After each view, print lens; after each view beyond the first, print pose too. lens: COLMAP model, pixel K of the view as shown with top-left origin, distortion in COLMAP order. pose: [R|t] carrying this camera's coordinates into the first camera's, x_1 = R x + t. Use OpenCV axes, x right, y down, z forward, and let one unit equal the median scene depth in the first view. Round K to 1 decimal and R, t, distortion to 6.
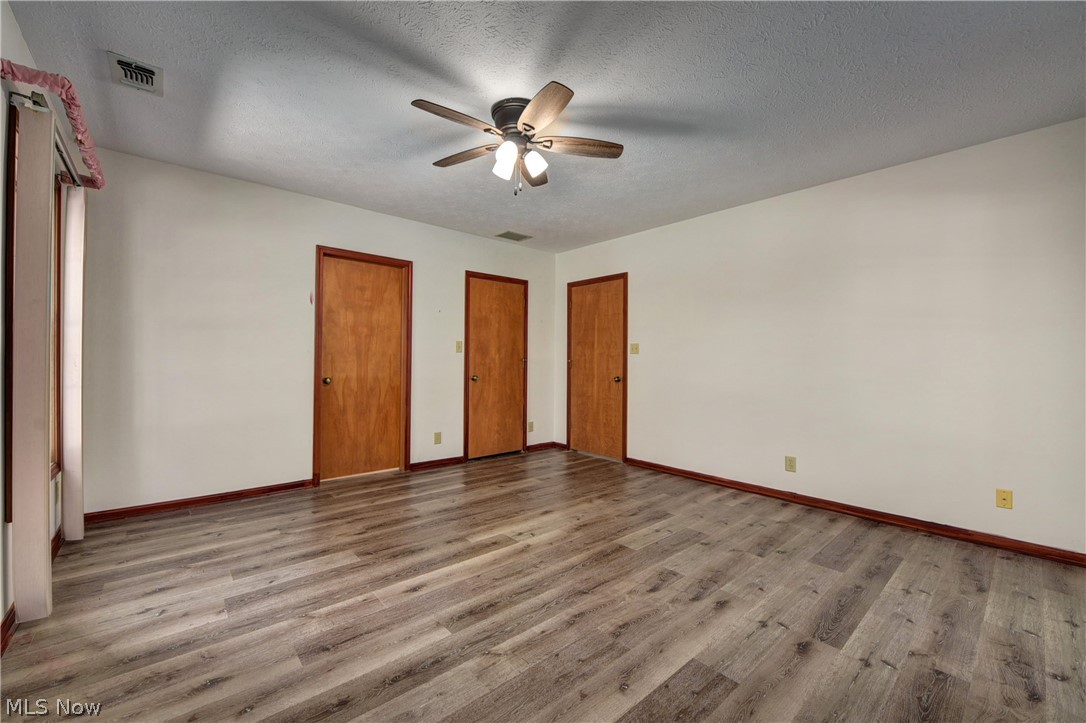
lens RADIAL K [[439.3, 0, 543.4], [0, 439.3, 358.4], [0, 0, 1]] dist [-0.011590, -0.000342]
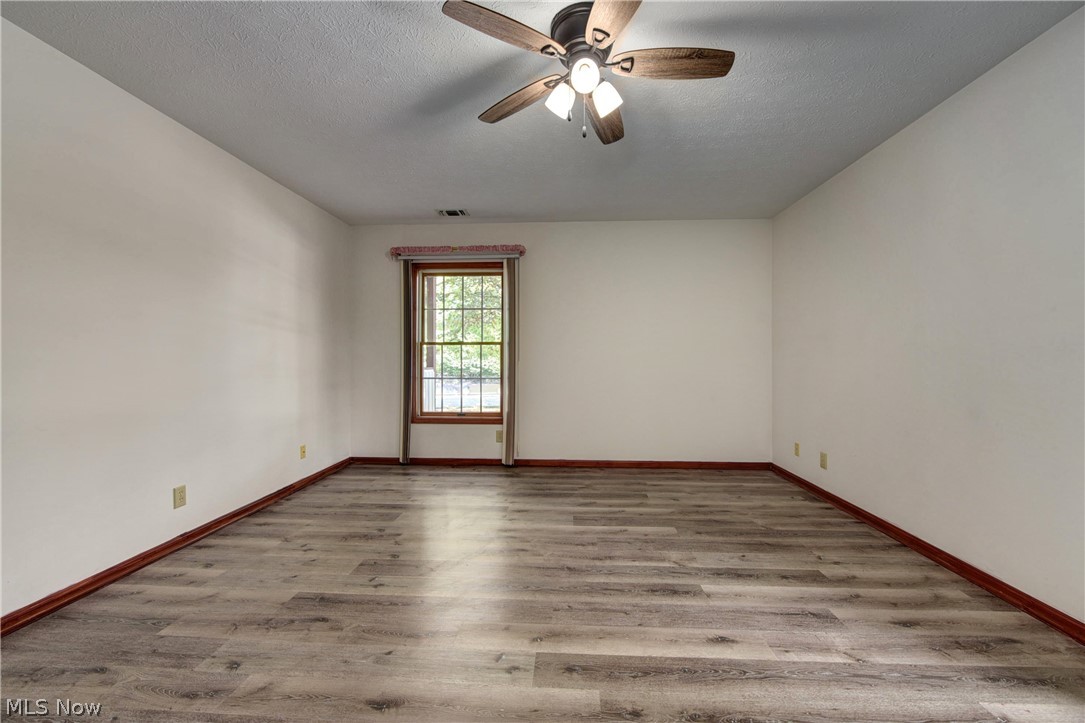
lens RADIAL K [[432.1, 0, 541.7], [0, 432.1, 354.3], [0, 0, 1]] dist [-0.009933, -0.000374]
pose [[-0.708396, -0.004784, 0.705799, -0.585515], [-0.009194, 0.999955, -0.002450, -0.002076], [-0.705755, -0.008224, -0.708408, 1.715507]]
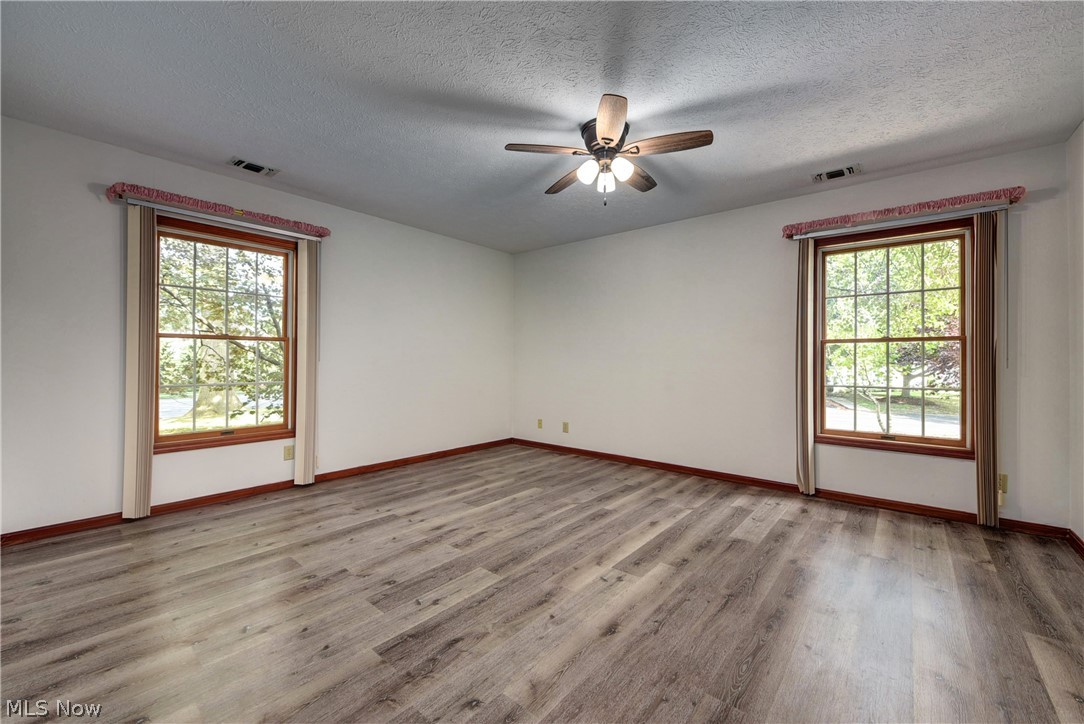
lens RADIAL K [[435.5, 0, 541.0], [0, 435.5, 350.7], [0, 0, 1]] dist [-0.008748, -0.000342]
pose [[-0.989307, -0.019372, -0.144556, 0.261832], [-0.016125, 0.999591, -0.023598, 0.011167], [0.144954, -0.021014, -0.989215, 2.215512]]
